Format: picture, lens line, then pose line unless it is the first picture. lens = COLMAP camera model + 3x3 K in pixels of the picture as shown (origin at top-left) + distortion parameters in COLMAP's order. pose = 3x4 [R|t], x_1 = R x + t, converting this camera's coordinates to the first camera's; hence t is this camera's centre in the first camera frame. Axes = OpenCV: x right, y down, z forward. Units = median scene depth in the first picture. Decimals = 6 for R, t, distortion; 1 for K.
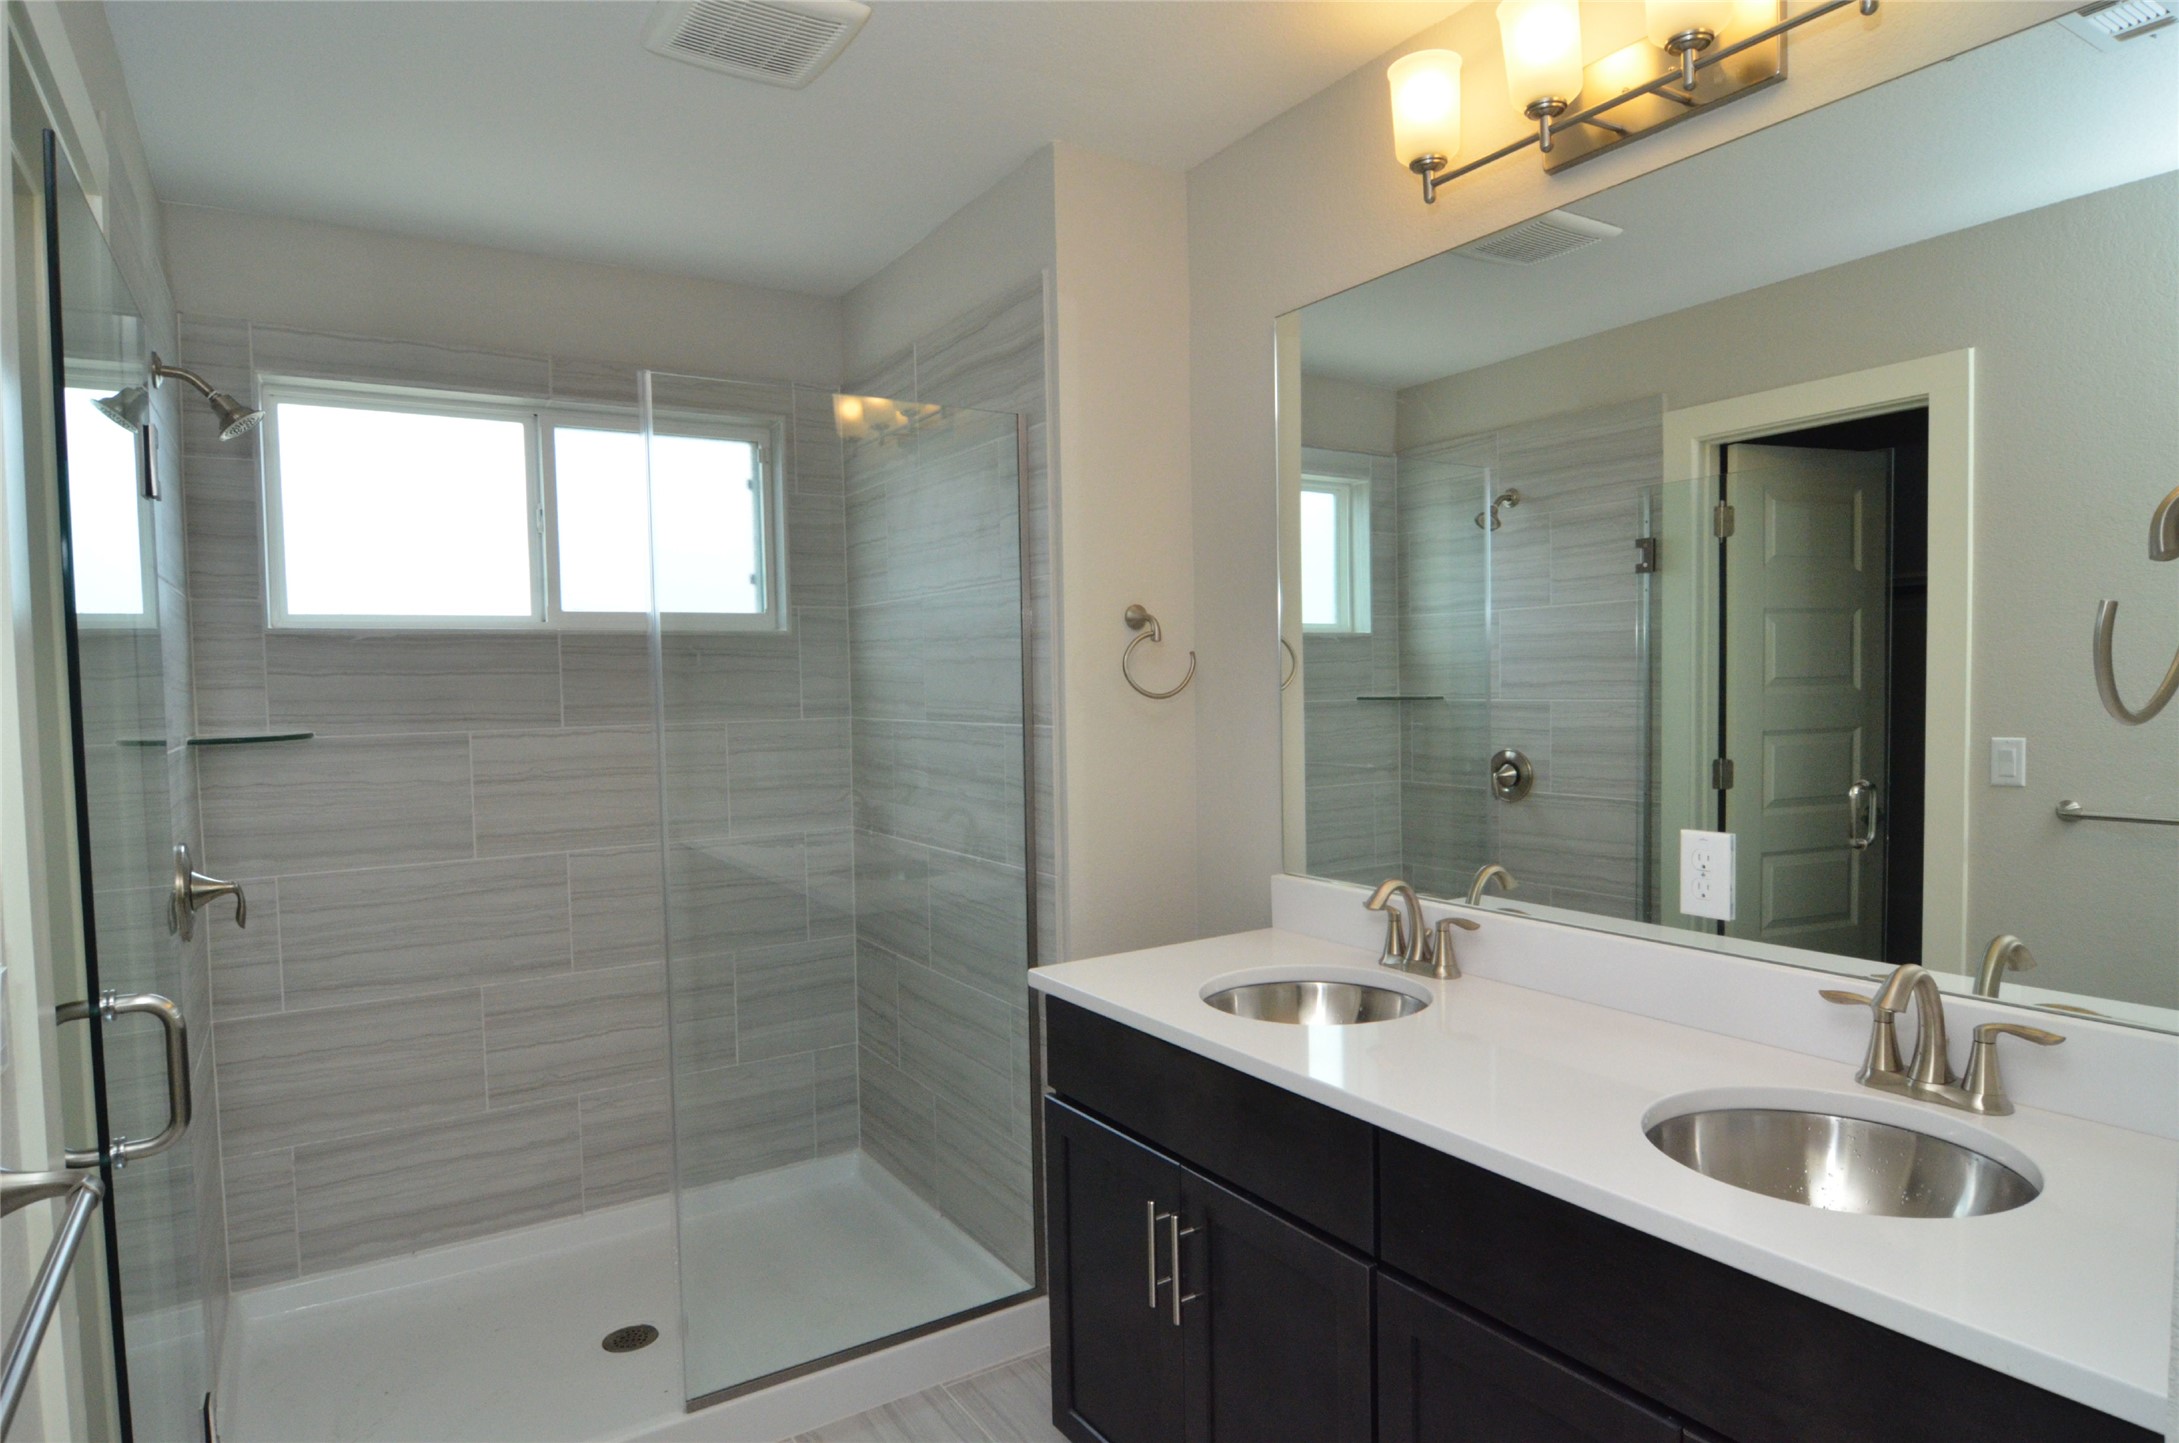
lens RADIAL K [[1238.7, 0, 1086.4], [0, 1238.7, 733.6], [0, 0, 1]] dist [0.002577, -0.018045]
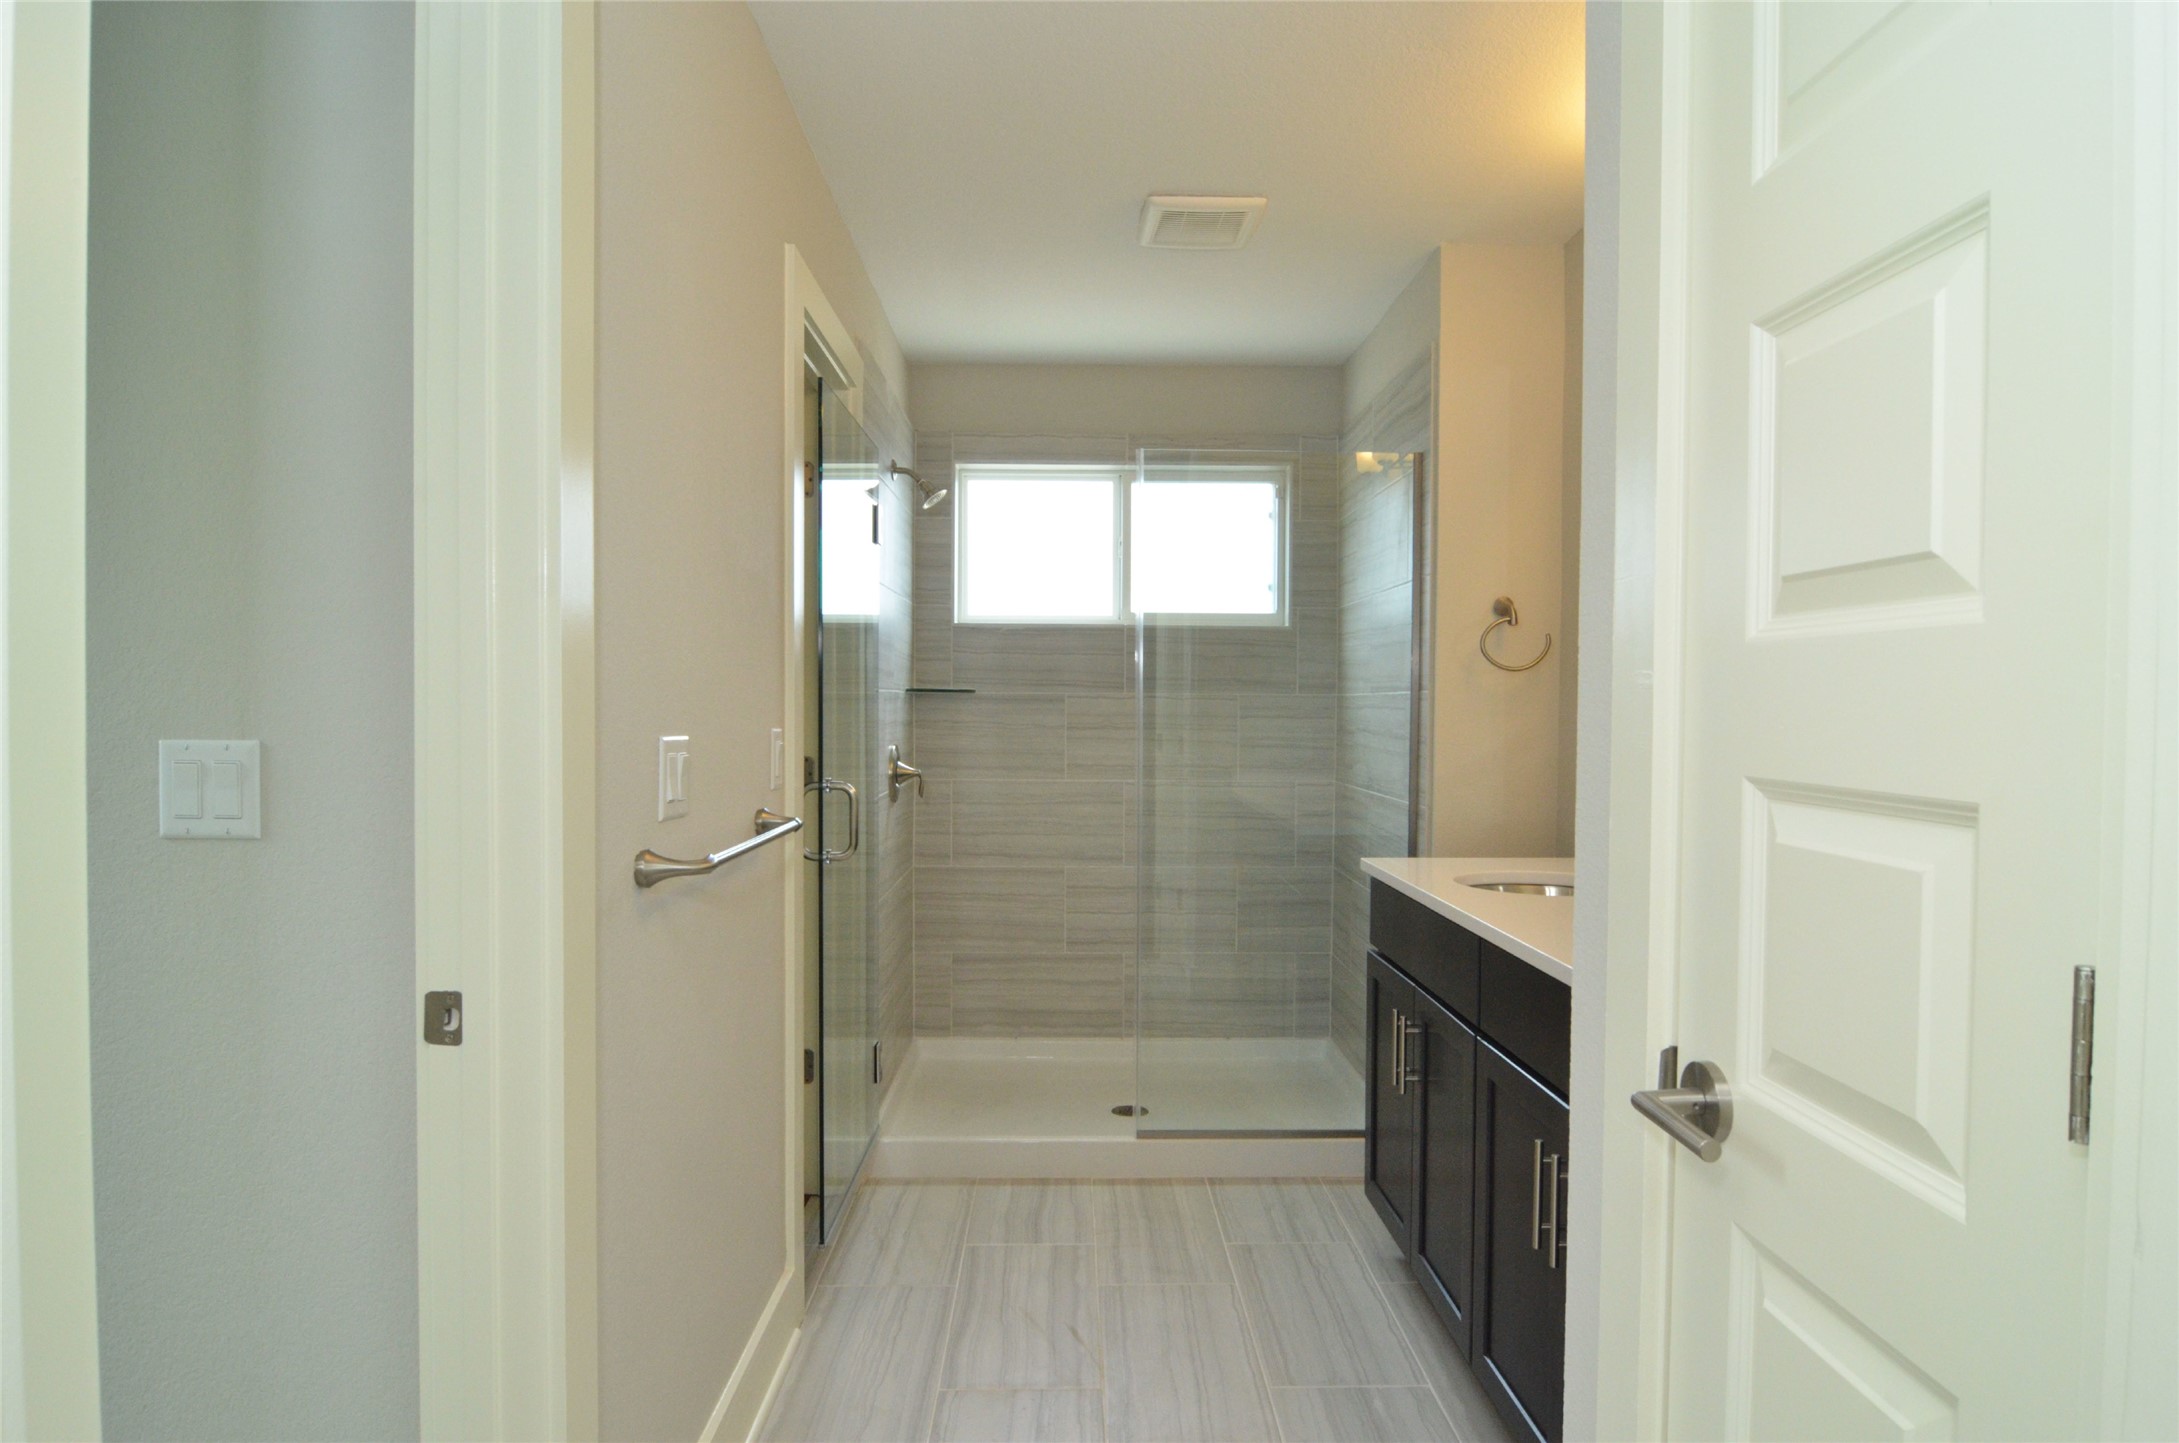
lens RADIAL K [[1238.7, 0, 1086.4], [0, 1238.7, 733.6], [0, 0, 1]] dist [0.002577, -0.018045]
pose [[0.854882, 0.038786, -0.517371, 0.288171], [-0.047522, 0.998864, -0.003640, 0.050466], [0.516642, 0.027699, 0.855753, -0.250415]]
